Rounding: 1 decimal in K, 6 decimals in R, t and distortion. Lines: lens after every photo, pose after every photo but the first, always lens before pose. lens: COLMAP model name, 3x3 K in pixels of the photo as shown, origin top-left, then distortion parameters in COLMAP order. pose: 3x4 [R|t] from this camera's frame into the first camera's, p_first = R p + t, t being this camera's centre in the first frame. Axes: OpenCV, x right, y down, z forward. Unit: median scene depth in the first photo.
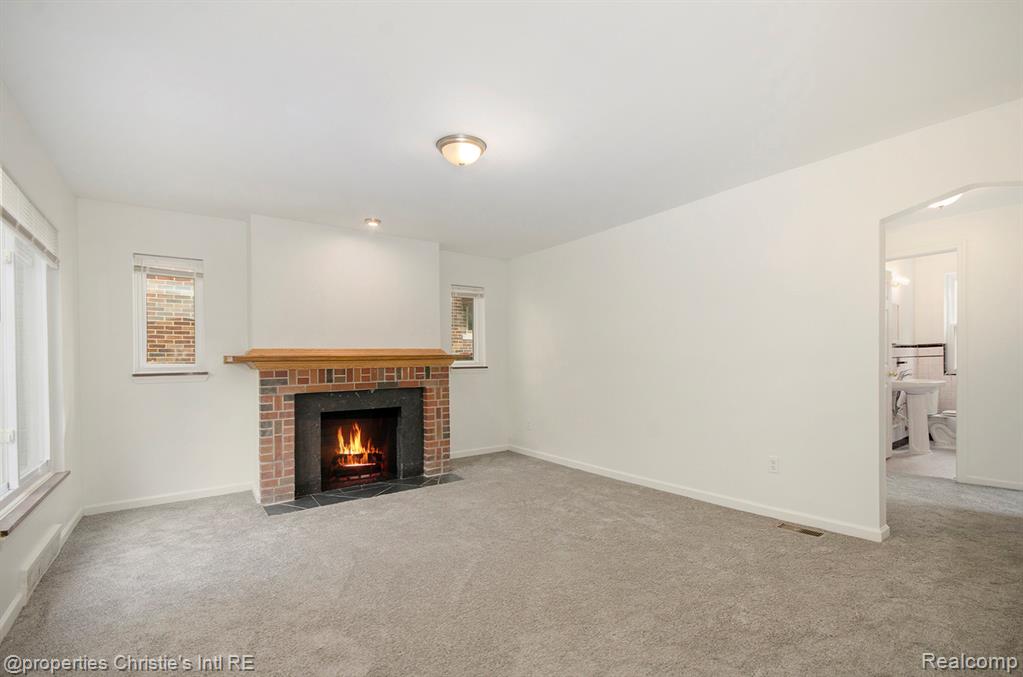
lens RADIAL K [[445.2, 0, 512.4], [0, 445.2, 367.6], [0, 0, 1]] dist [-0.002552, -0.000219]
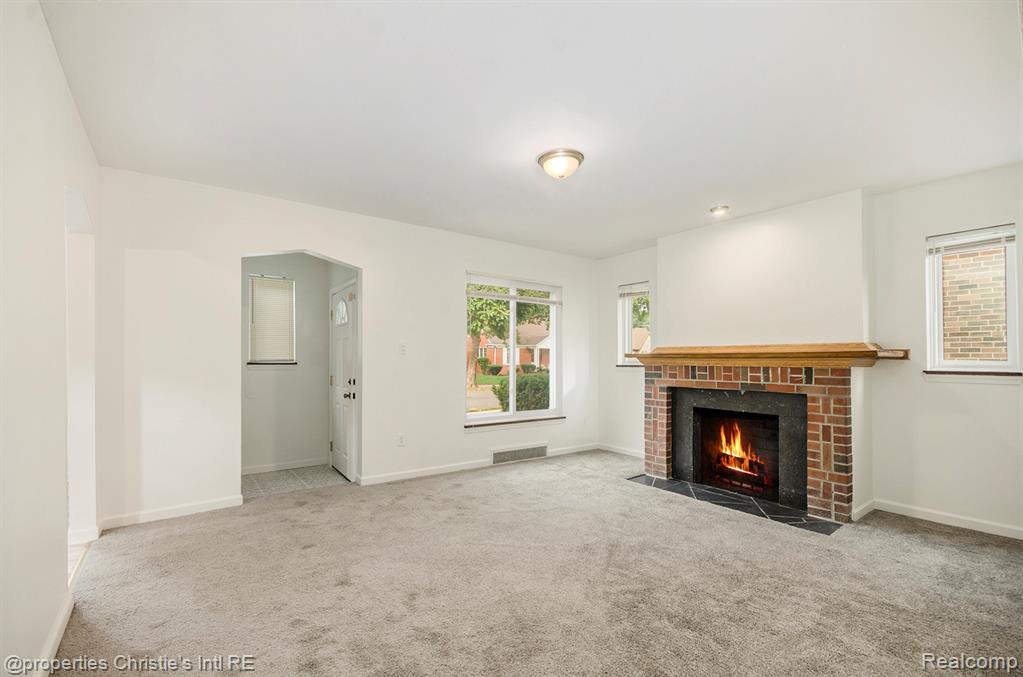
lens RADIAL K [[459.8, 0, 511.5], [0, 459.8, 338.5], [0, 0, 1]] dist [0.000439, -0.000014]
pose [[-0.004050, -0.019990, -0.999792, 0.664502], [-0.005324, 0.999786, -0.019969, -0.037062], [0.999978, 0.005242, -0.004155, 0.568871]]
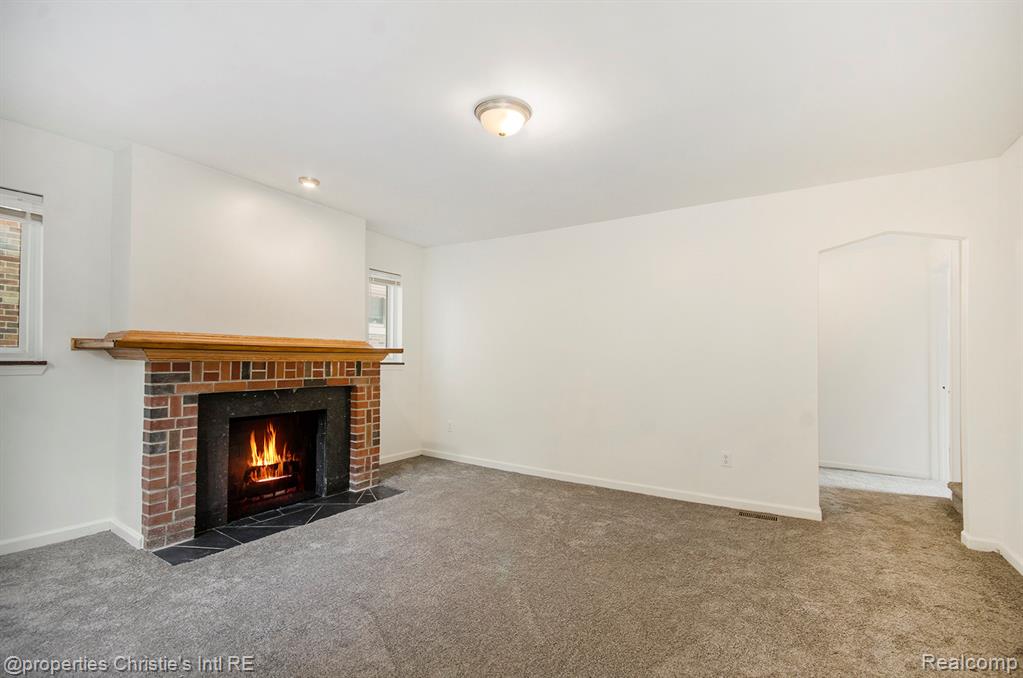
lens RADIAL K [[449.9, 0, 506.6], [0, 449.9, 358.5], [0, 0, 1]] dist [0.001795, -0.000054]
pose [[0.935049, 0.029385, 0.353300, -0.261150], [-0.024882, 0.999541, -0.017283, -0.000038], [-0.353645, 0.007369, 0.935351, 0.109601]]
